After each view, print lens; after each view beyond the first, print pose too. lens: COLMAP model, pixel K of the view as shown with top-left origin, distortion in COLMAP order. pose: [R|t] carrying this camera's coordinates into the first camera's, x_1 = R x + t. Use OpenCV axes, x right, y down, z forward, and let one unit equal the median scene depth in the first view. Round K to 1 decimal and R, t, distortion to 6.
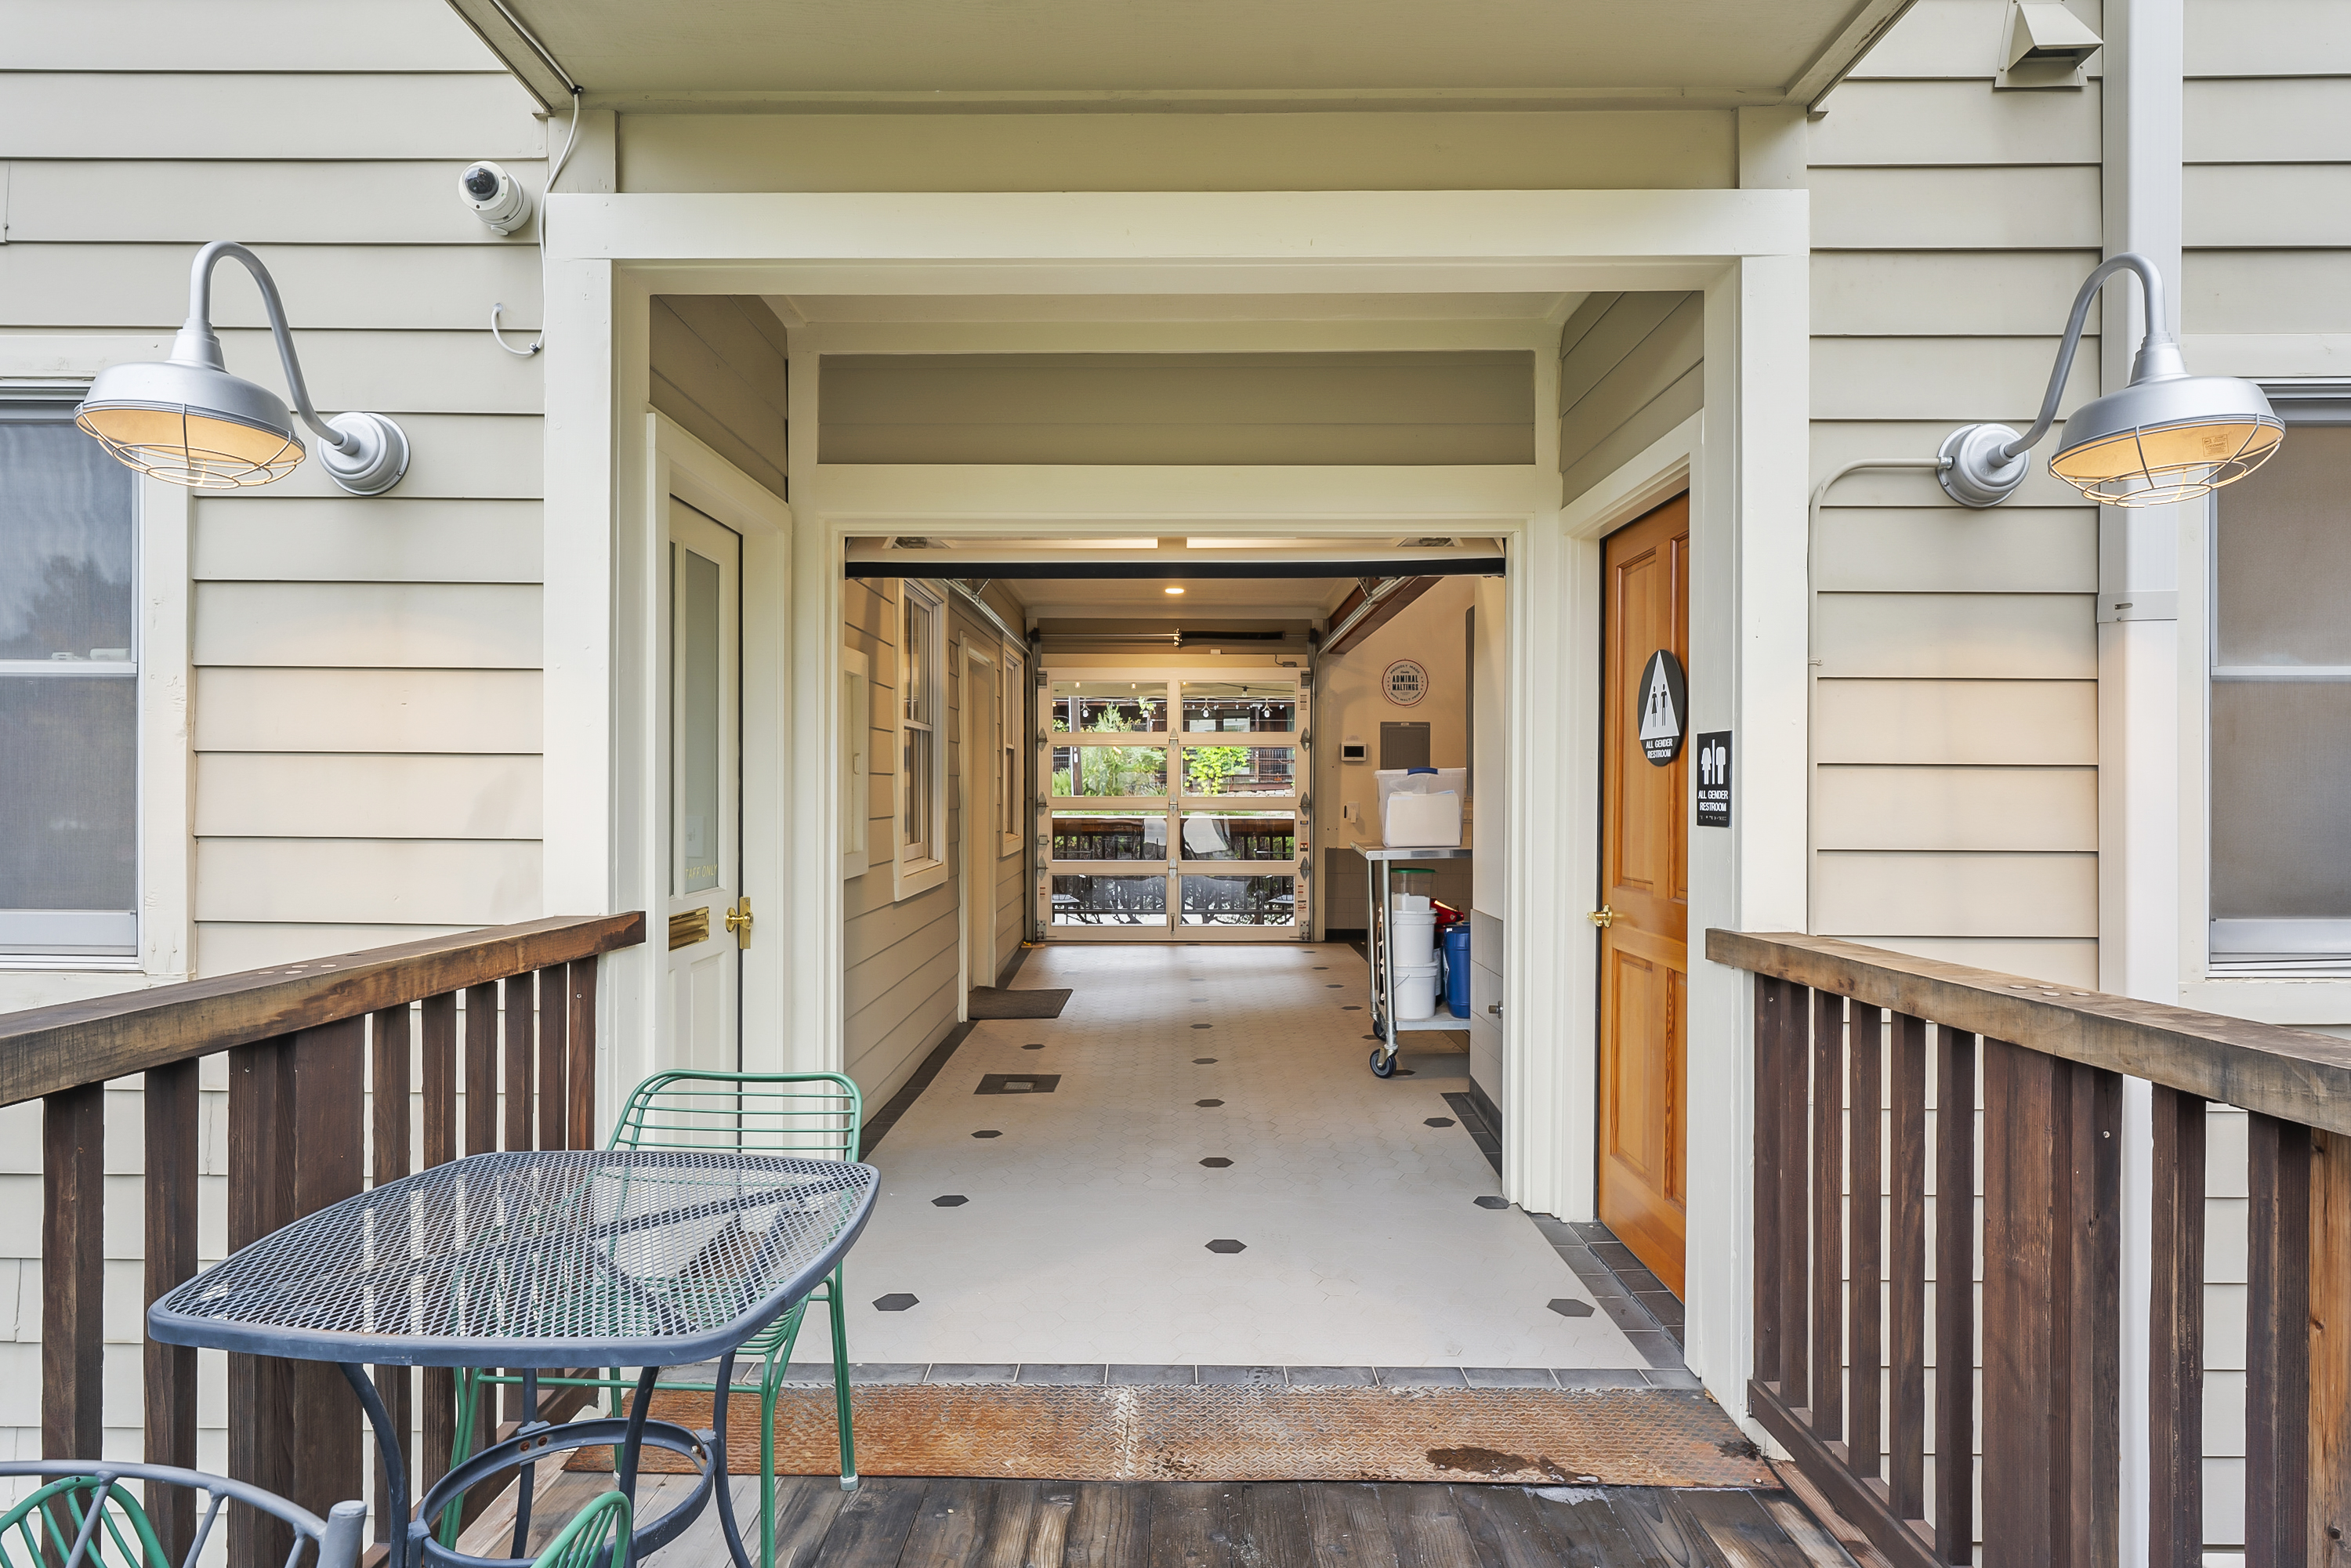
lens RADIAL K [[1232.2, 0, 1175.5], [0, 1232.2, 784.0], [0, 0, 1]] dist [0.001524, 0.000335]
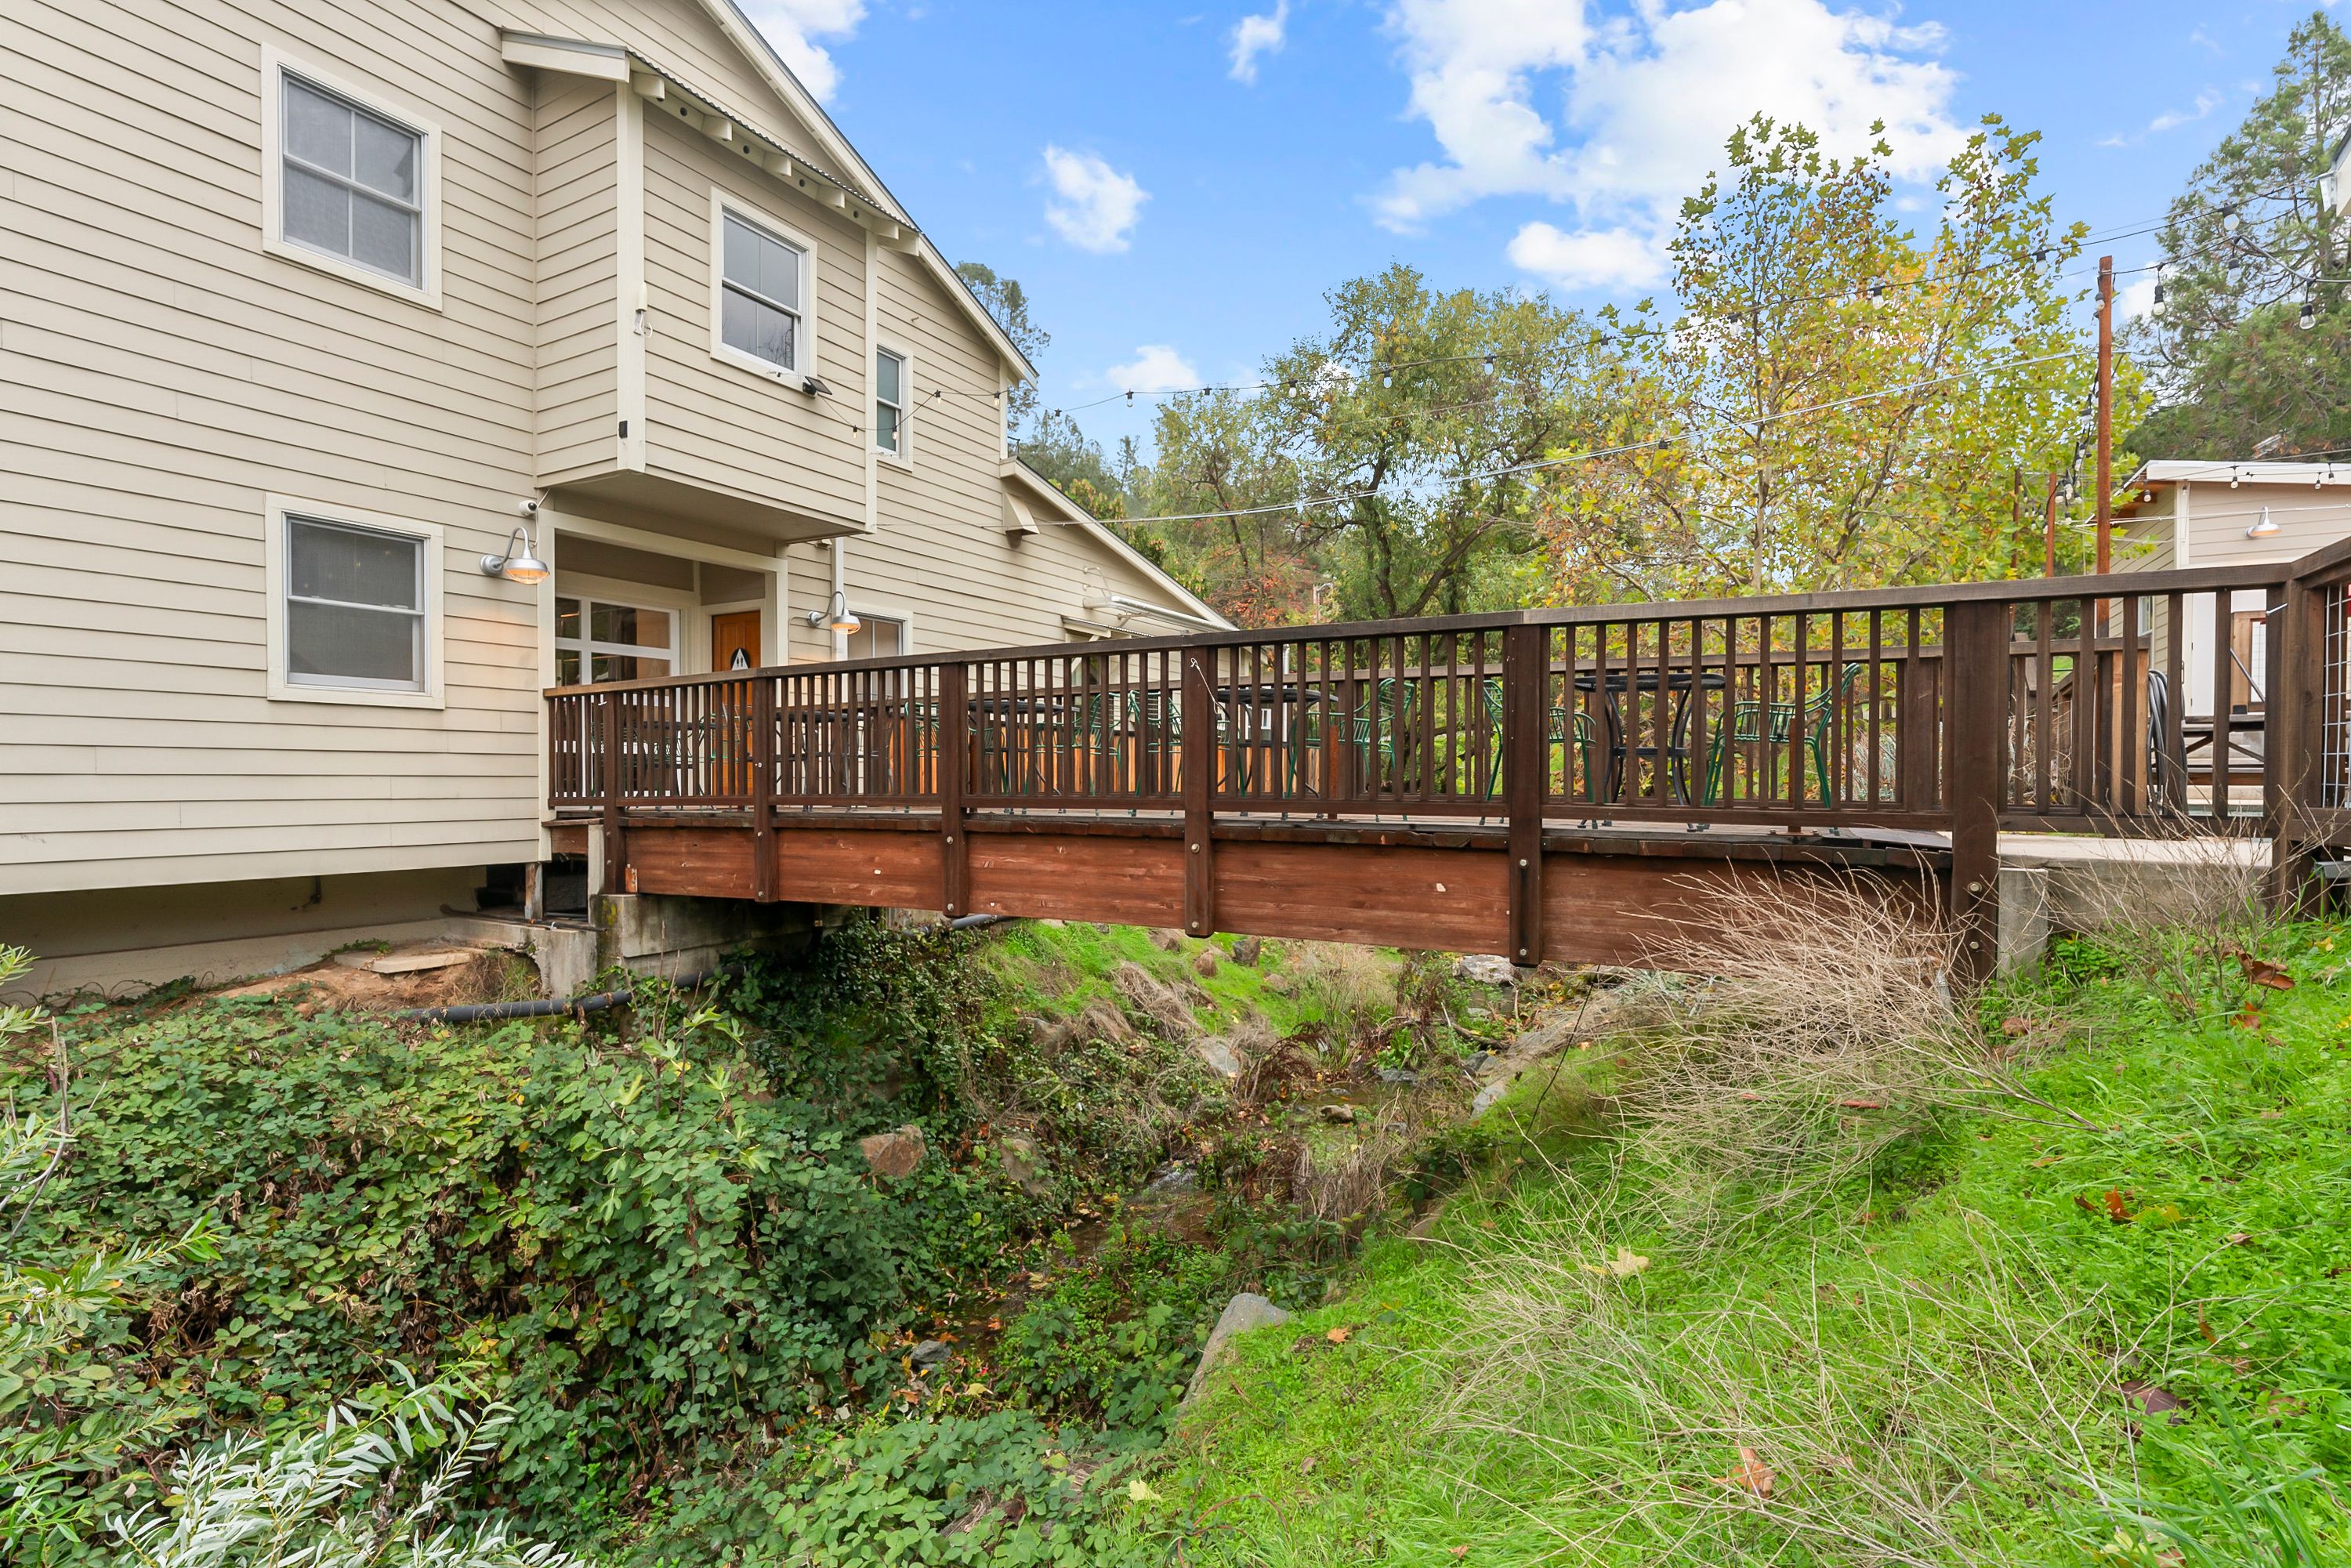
lens RADIAL K [[1120.7, 0, 1130.3], [0, 1120.7, 789.1], [0, 0, 1]] dist [0.001717, -0.000054]
pose [[0.512221, -0.011867, 0.858772, -2.697155], [0.002243, 0.999920, 0.012480, 0.398549], [-0.858851, -0.004466, 0.512206, -2.545102]]
